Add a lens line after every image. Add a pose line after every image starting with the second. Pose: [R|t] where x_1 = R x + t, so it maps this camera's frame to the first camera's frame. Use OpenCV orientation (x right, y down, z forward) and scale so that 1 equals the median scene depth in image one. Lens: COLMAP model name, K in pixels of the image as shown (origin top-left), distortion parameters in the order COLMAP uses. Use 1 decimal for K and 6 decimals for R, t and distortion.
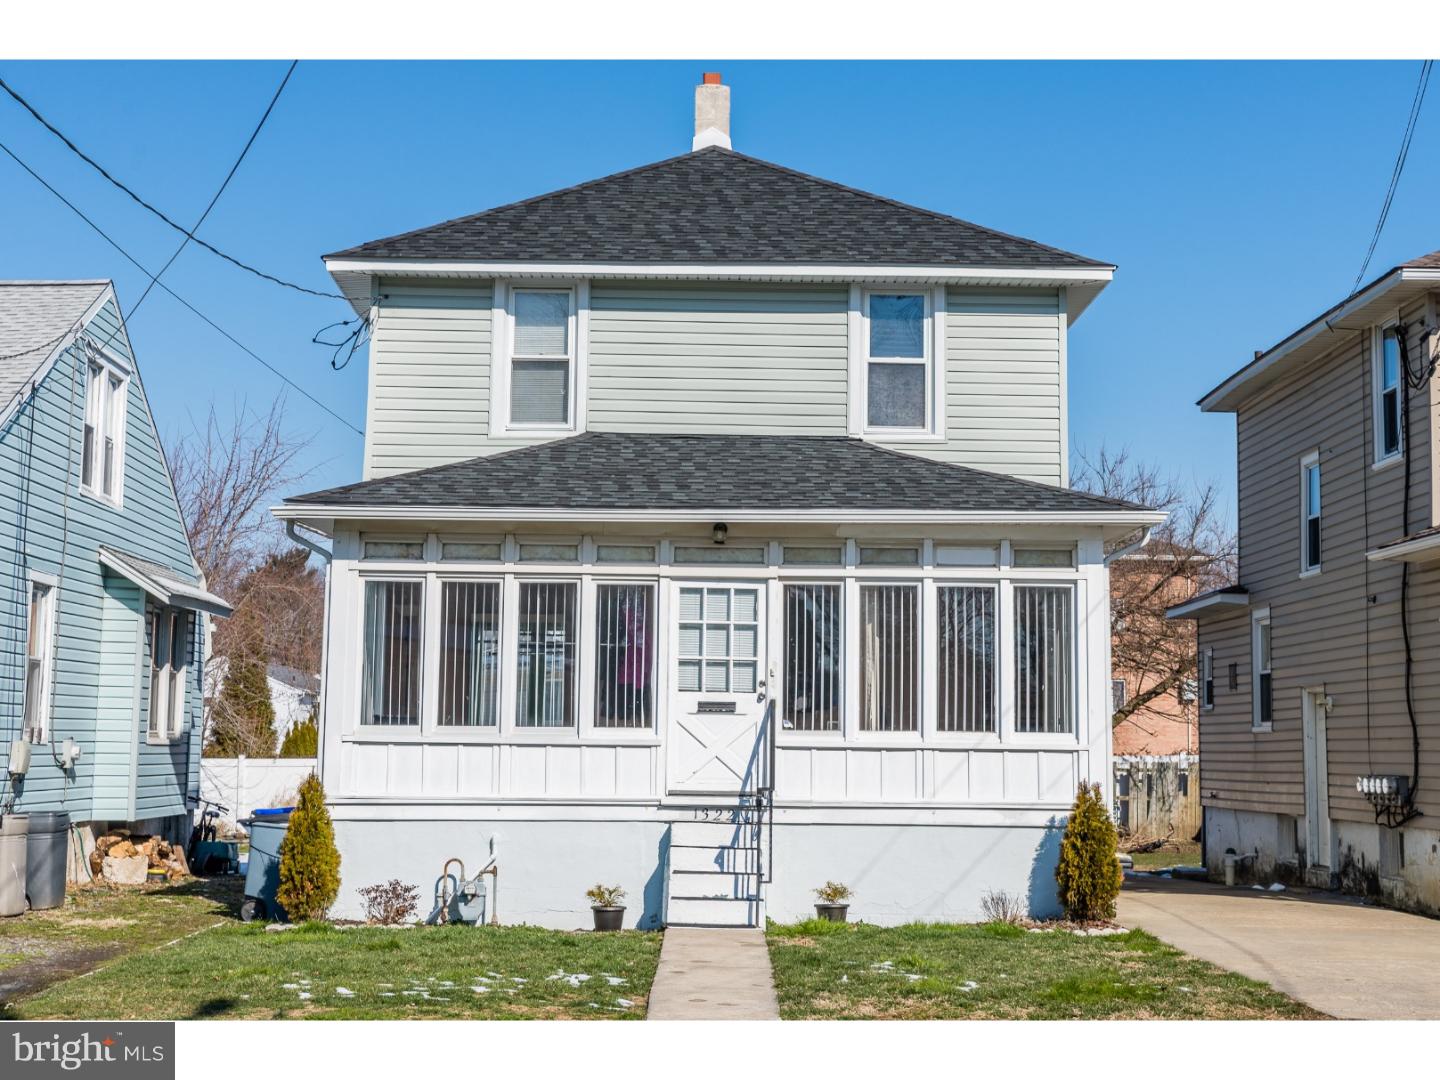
lens RADIAL K [[2008.9, 0, 720.0], [0, 2008.9, 540.0], [0, 0, 1]] dist [-0.023845, 0.005464]
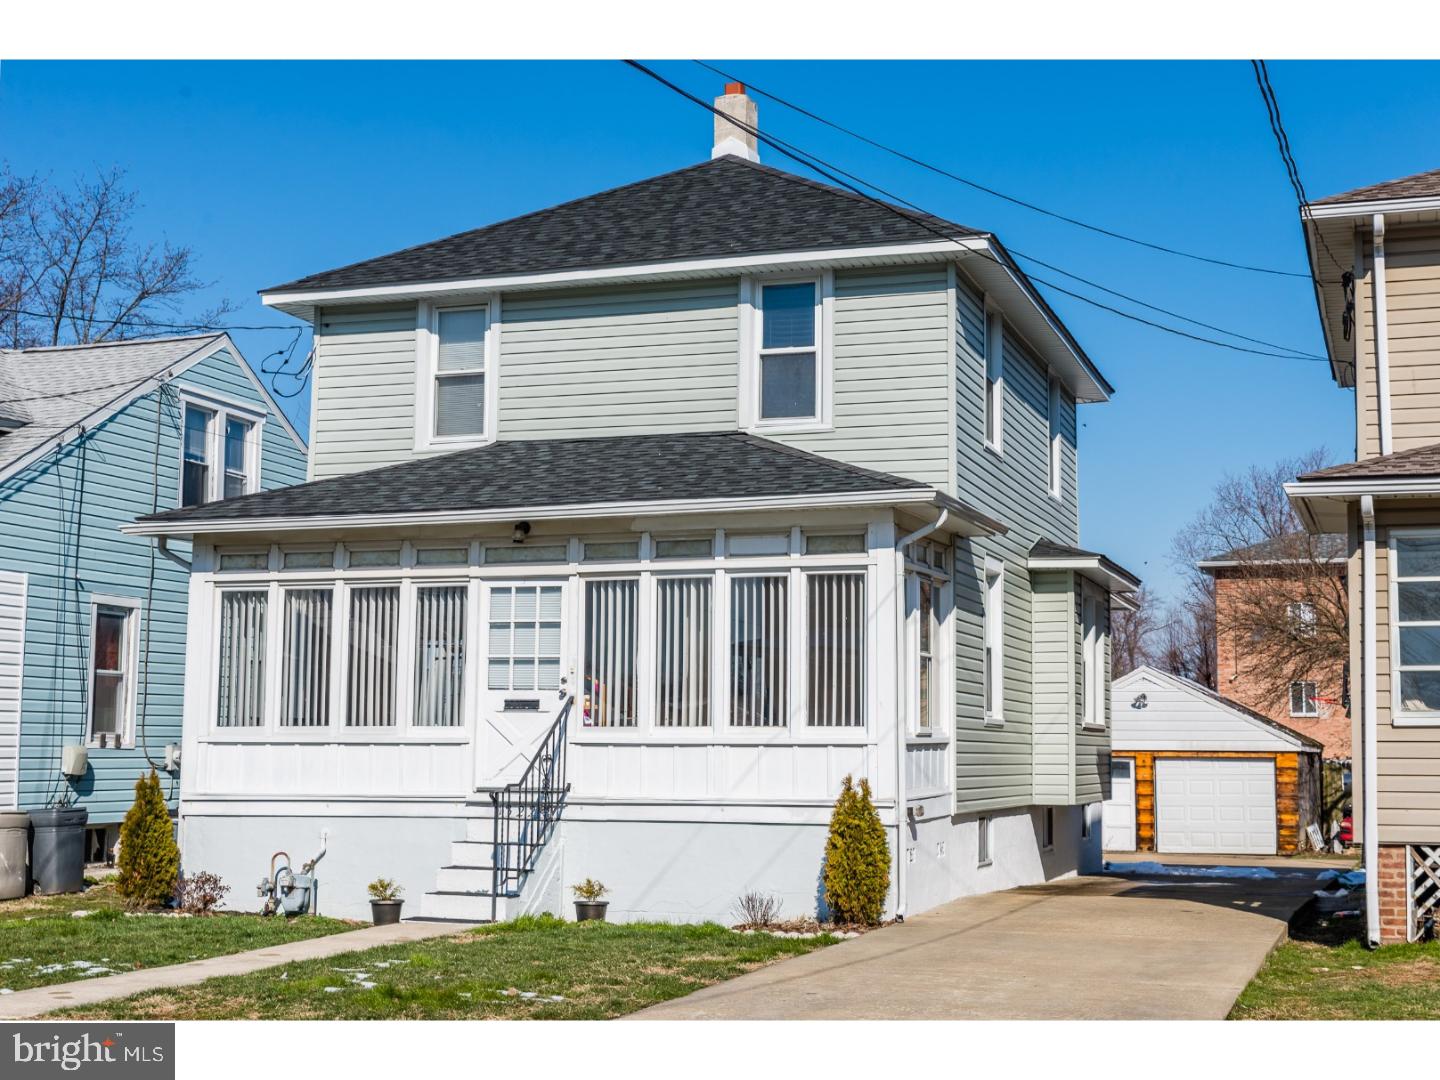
lens RADIAL K [[1842.5, 0, 720.5], [0, 1842.5, 589.1], [0, 0, 1]] dist [0.002006, -0.011694]
pose [[0.953934, -0.033784, -0.298109, 0.368116], [0.038101, 0.999236, 0.008678, 0.020752], [0.297588, -0.019637, 0.954493, 0.145963]]
